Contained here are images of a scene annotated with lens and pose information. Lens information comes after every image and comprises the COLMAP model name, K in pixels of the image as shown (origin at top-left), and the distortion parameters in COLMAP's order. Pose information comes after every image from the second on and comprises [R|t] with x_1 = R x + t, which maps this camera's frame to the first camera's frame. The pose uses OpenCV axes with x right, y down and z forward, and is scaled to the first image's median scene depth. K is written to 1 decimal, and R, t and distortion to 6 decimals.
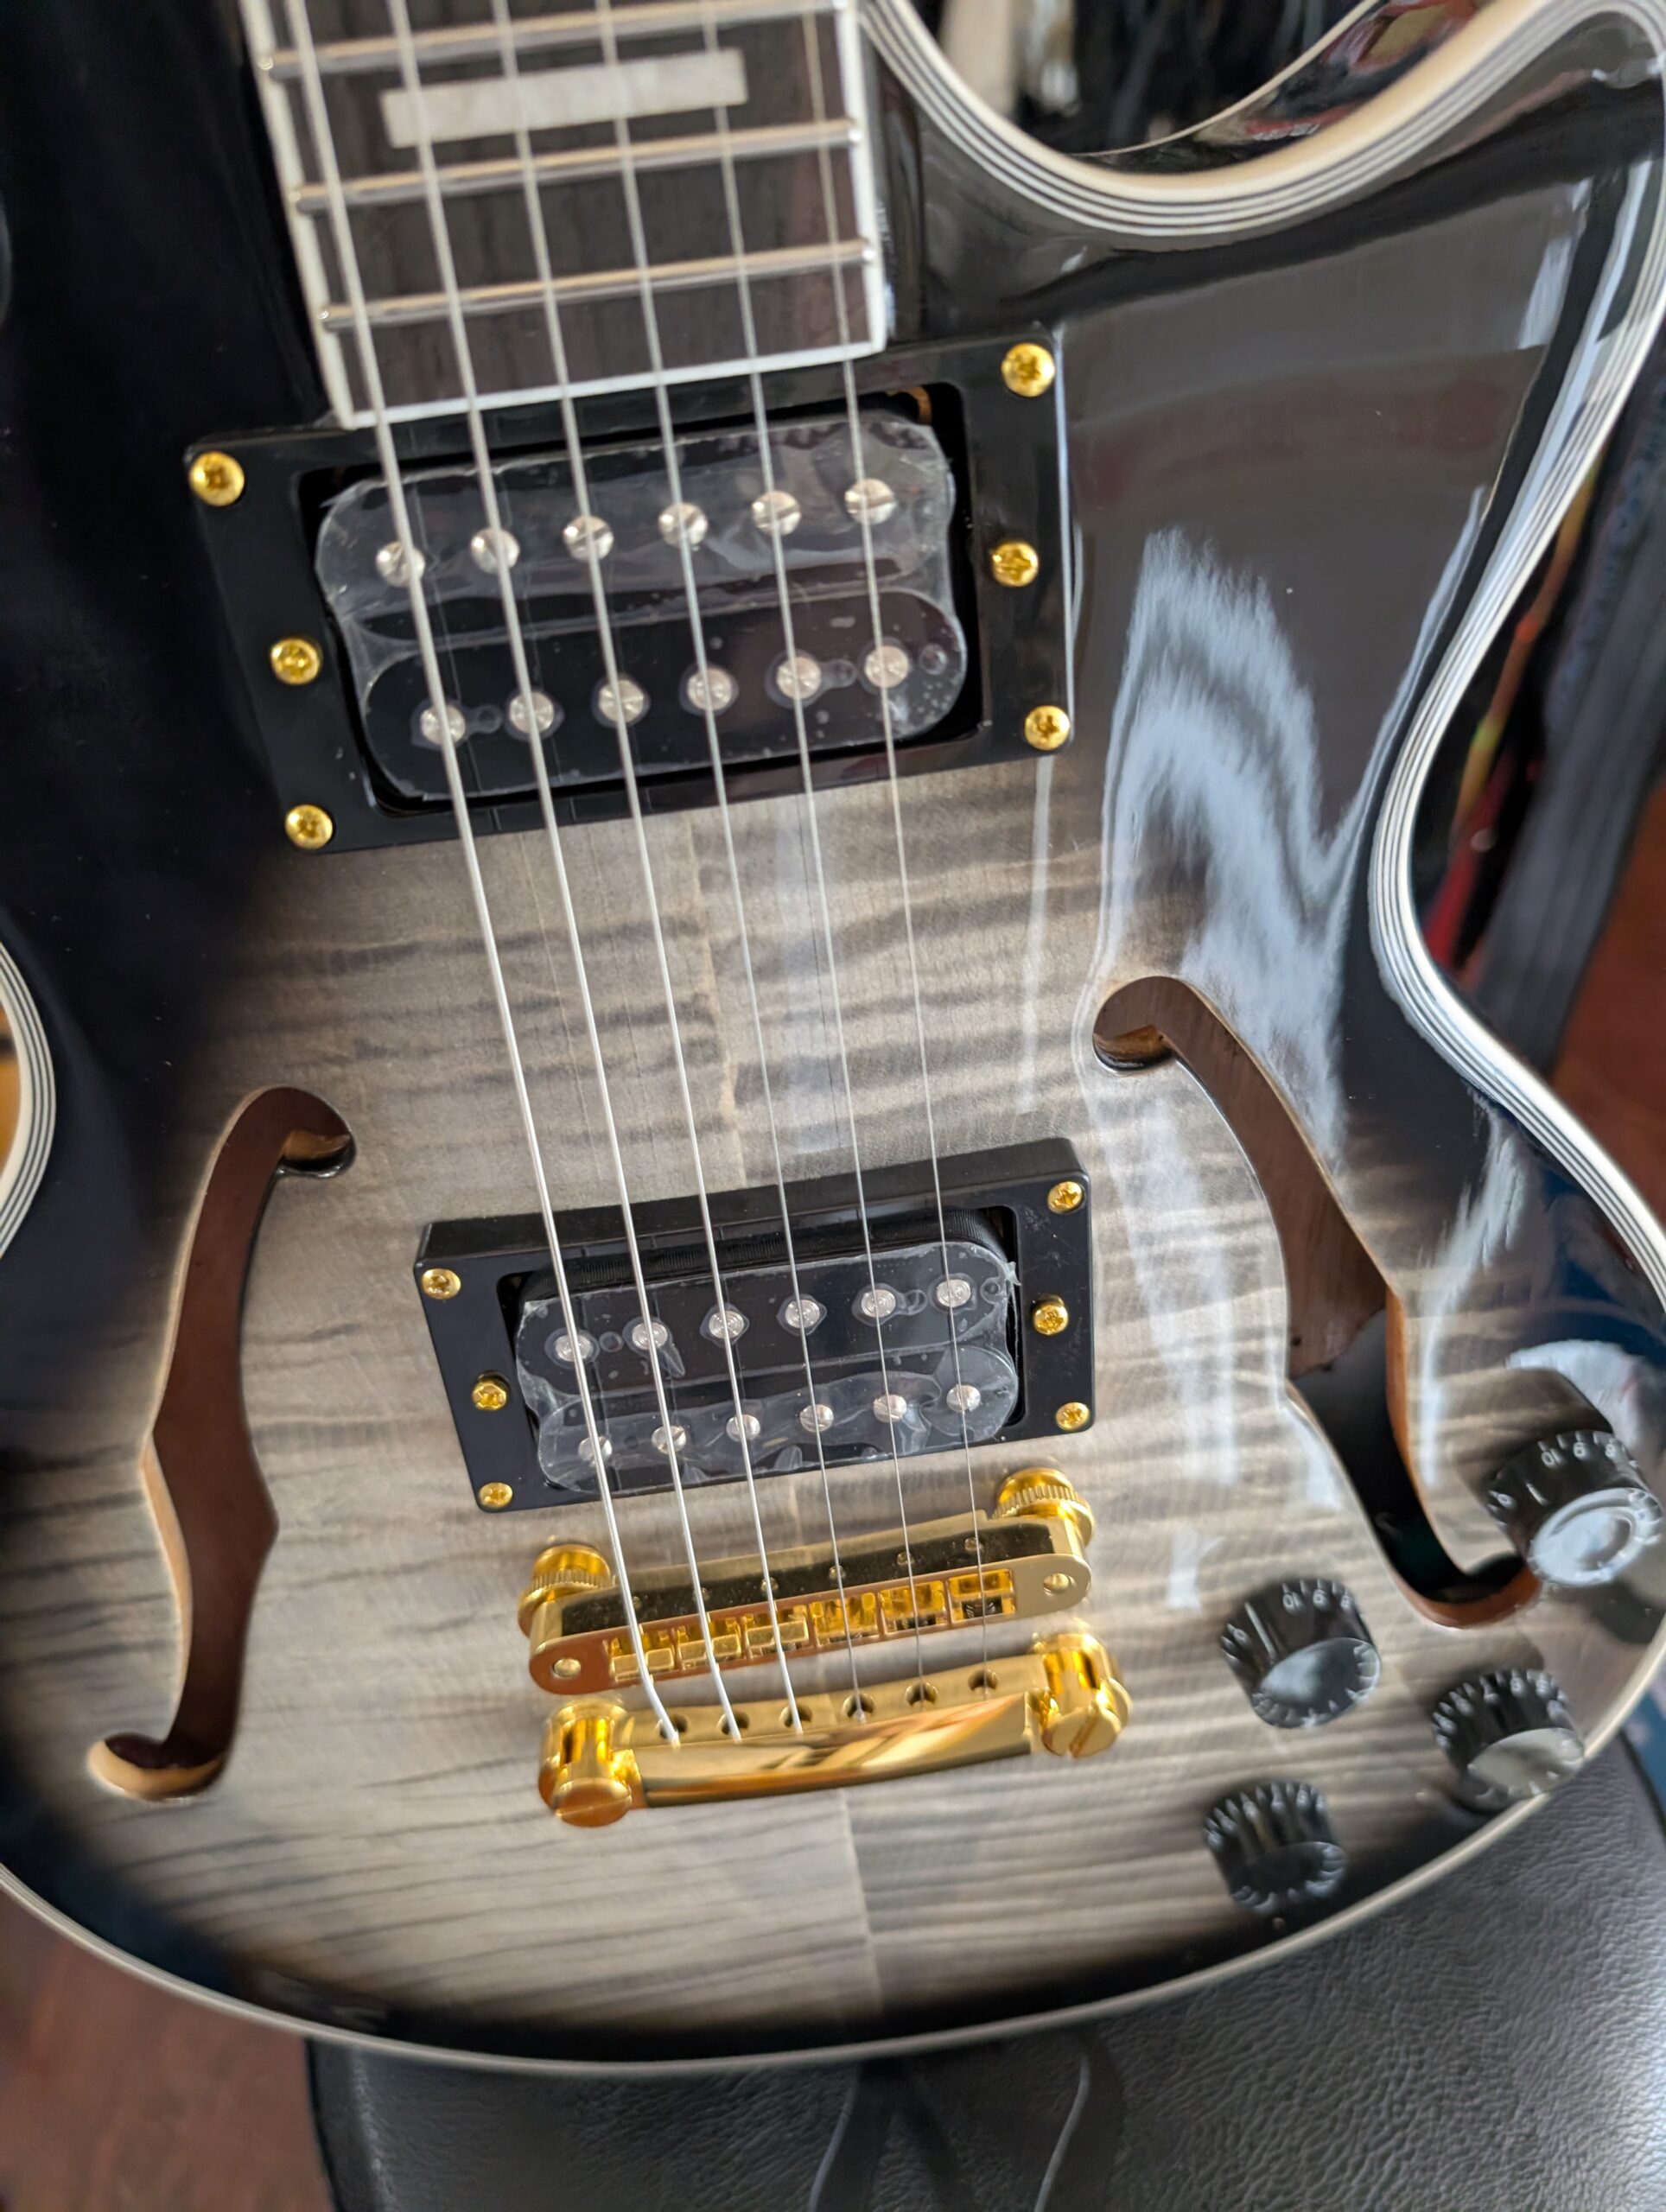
lens RADIAL K [[1766.6, 0, 828.3], [0, 1766.6, 1249.2], [0, 0, 1]] dist [-0.203335, 0.169709]
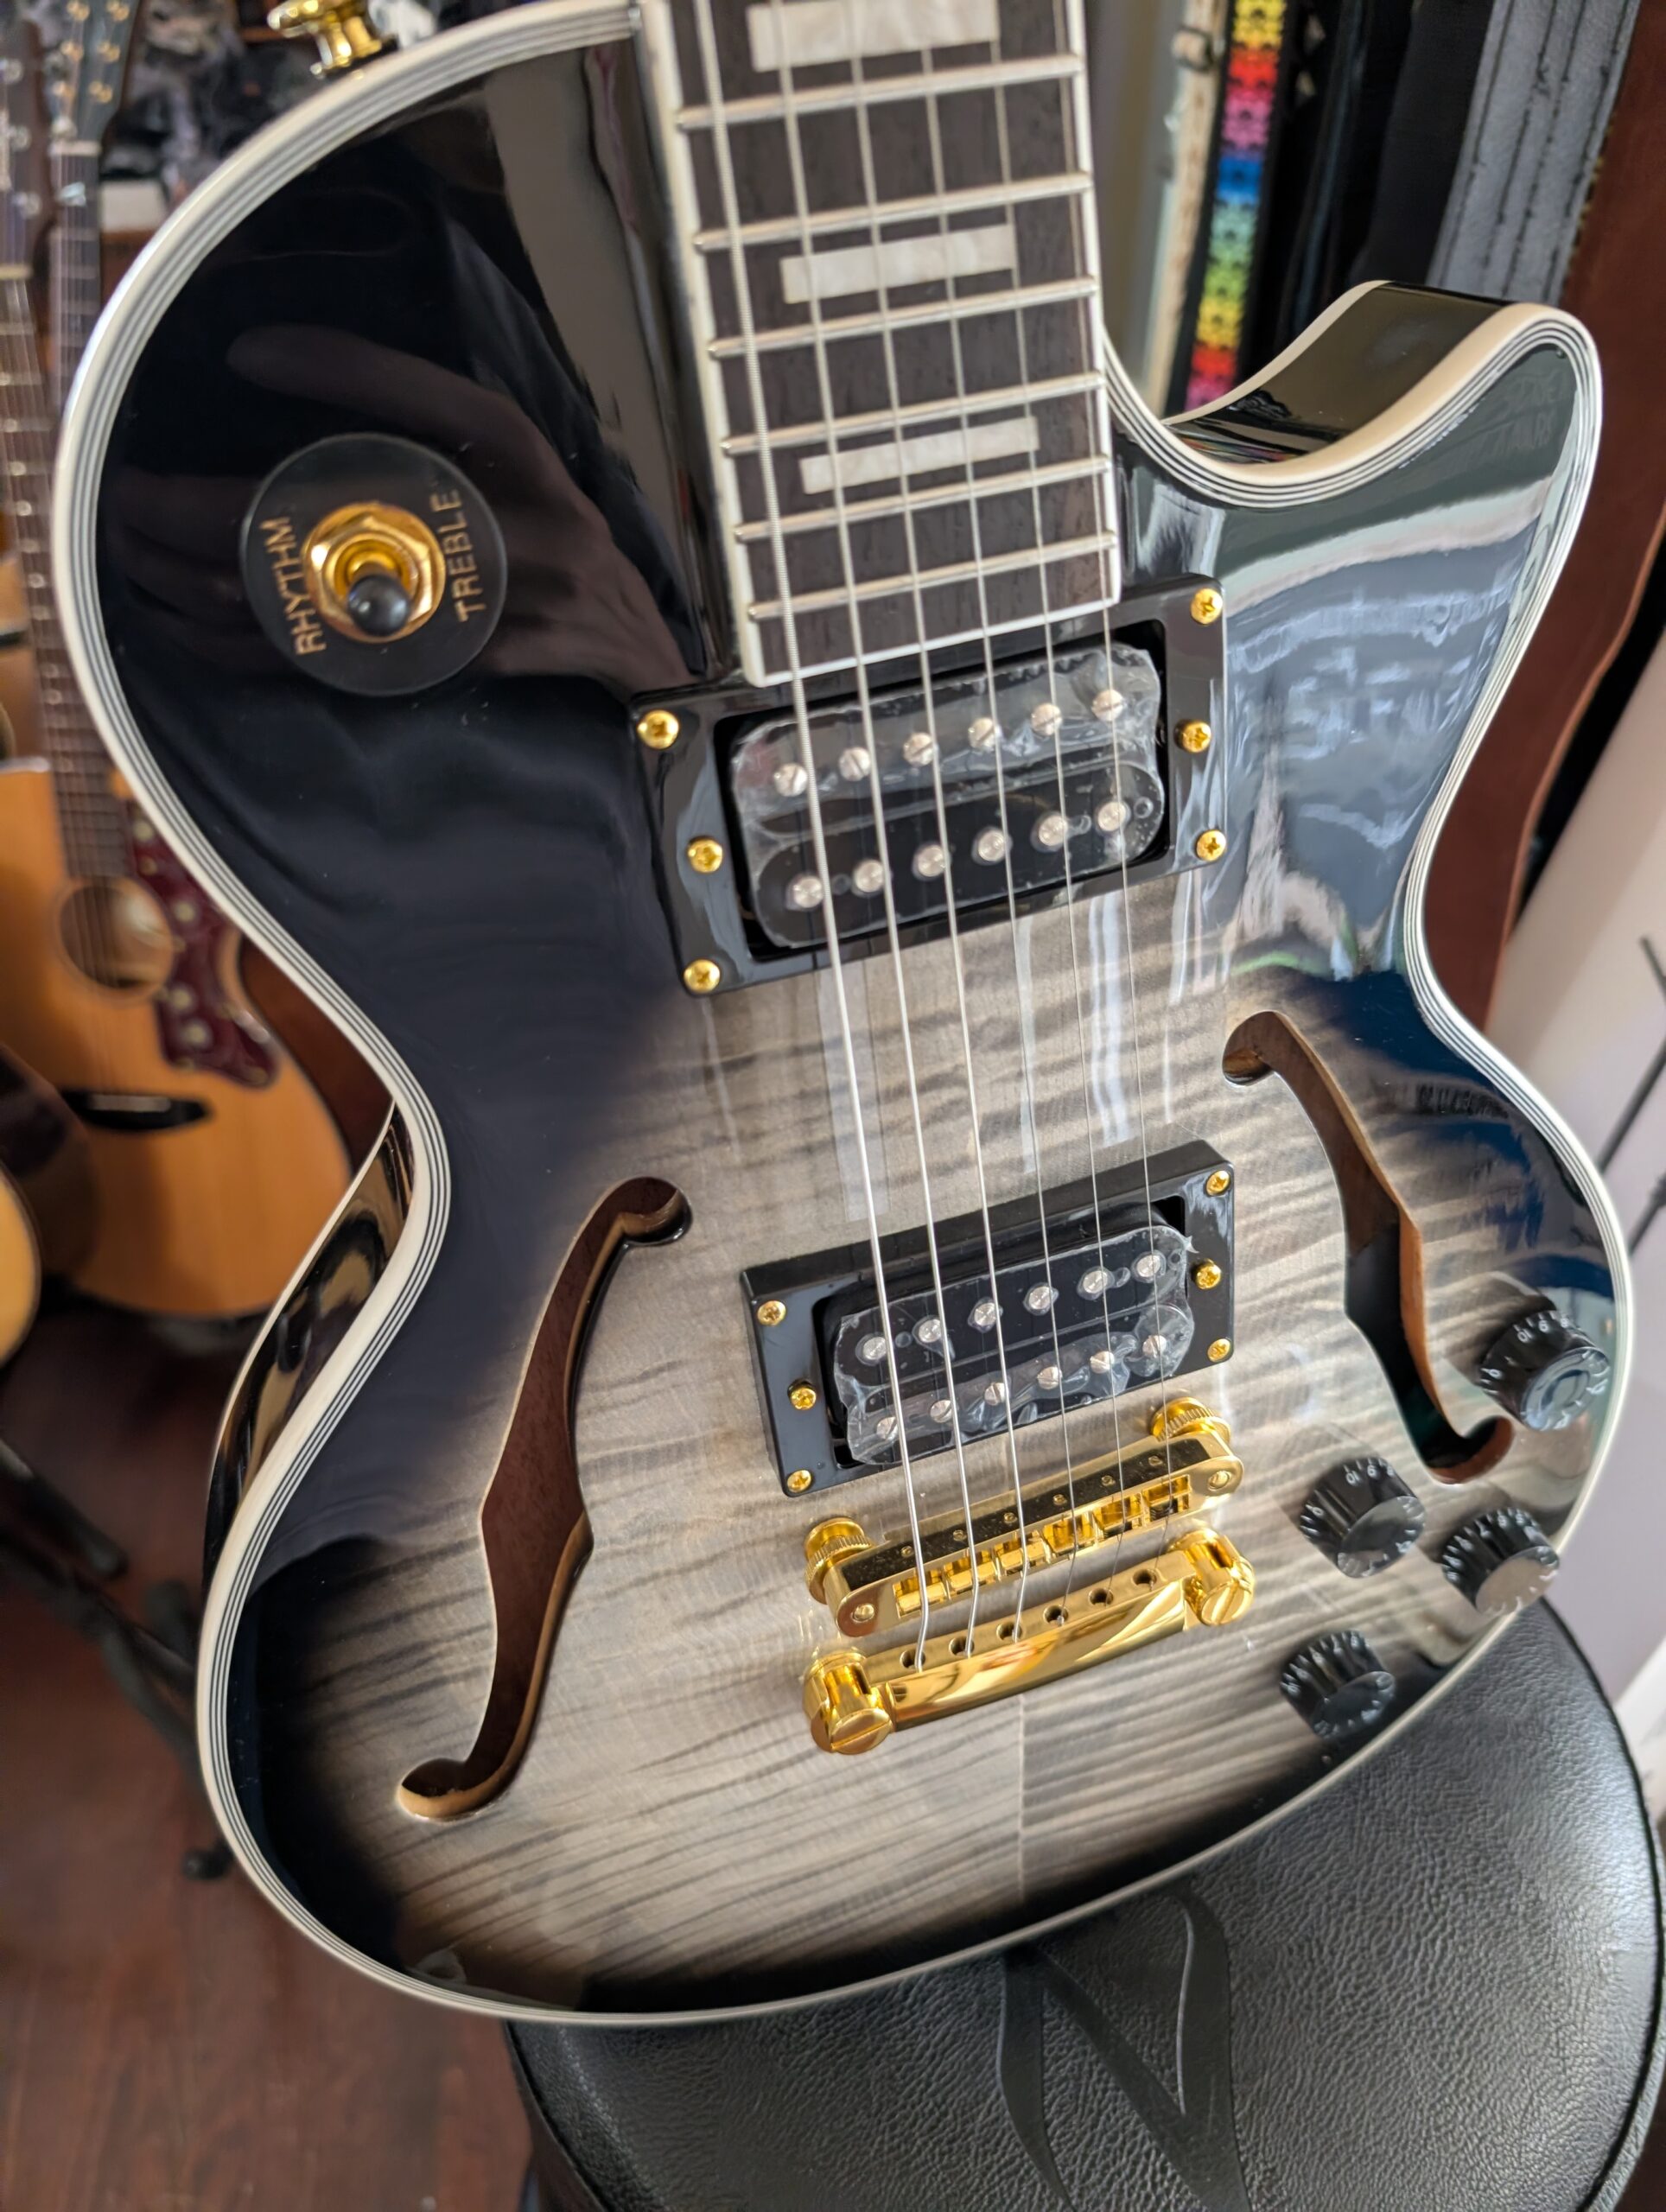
lens RADIAL K [[1766.6, 0, 828.3], [0, 1766.6, 1249.2], [0, 0, 1]] dist [-0.203335, 0.169709]
pose [[0.976079, -0.140713, 0.165737, -0.306031], [0.145504, 0.989210, -0.017071, 0.000636], [-0.161547, 0.040778, 0.986022, -0.217470]]
